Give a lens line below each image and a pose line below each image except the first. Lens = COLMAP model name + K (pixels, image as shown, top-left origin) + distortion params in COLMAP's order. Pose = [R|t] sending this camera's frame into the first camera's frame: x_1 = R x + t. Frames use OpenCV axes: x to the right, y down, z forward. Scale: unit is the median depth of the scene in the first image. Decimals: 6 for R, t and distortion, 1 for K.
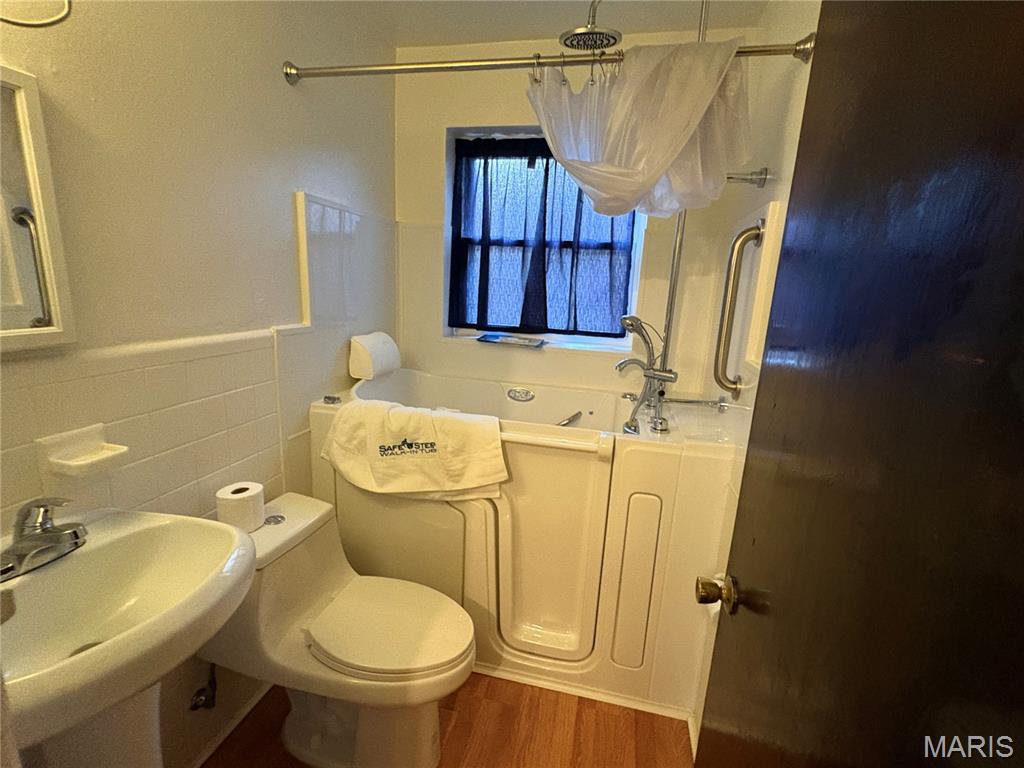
lens RADIAL K [[467.8, 0, 511.6], [0, 467.8, 383.2], [0, 0, 1]] dist [-0.000006, 0.000013]
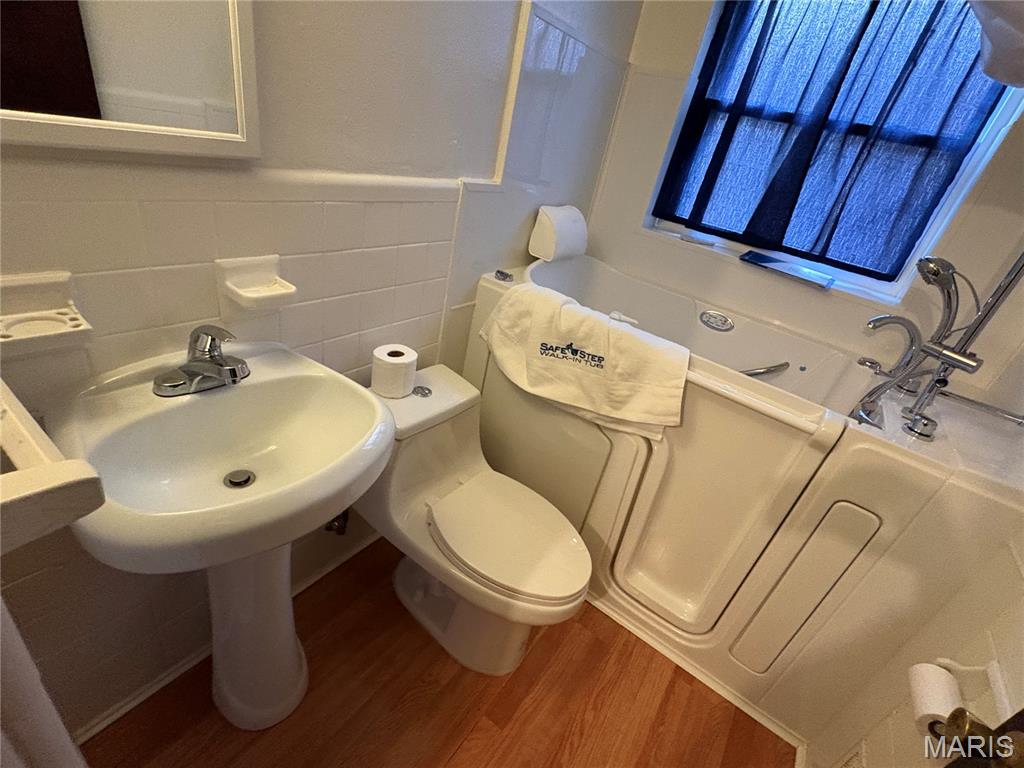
lens RADIAL K [[467.8, 0, 509.2], [0, 467.8, 381.3], [0, 0, 1]] dist [-0.000006, 0.000013]
pose [[0.914065, 0.302009, -0.270695, -0.080528], [-0.227768, 0.934513, 0.273508, -0.025208], [0.335570, -0.188348, 0.922994, 0.158582]]
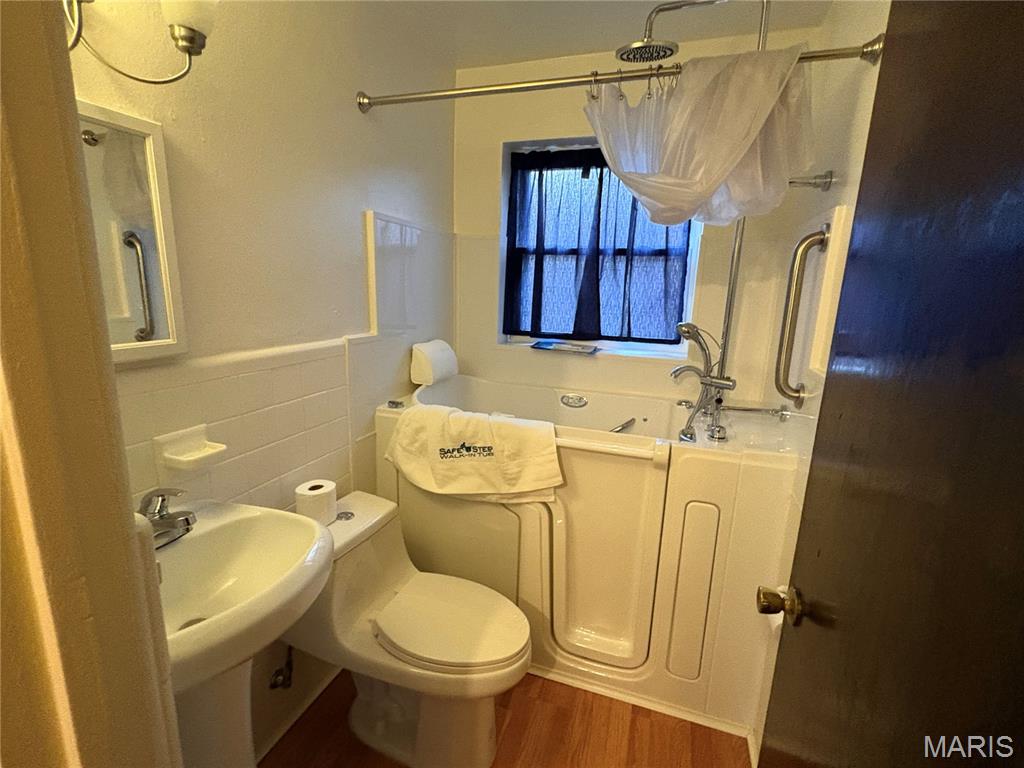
lens RADIAL K [[467.8, 0, 511.2], [0, 467.8, 381.5], [0, 0, 1]] dist [-0.000006, 0.000013]
pose [[0.994629, 0.004680, -0.103402, -0.015372], [-0.006150, 0.999884, -0.013901, -0.003375], [0.103325, 0.014462, 0.994543, -0.030386]]
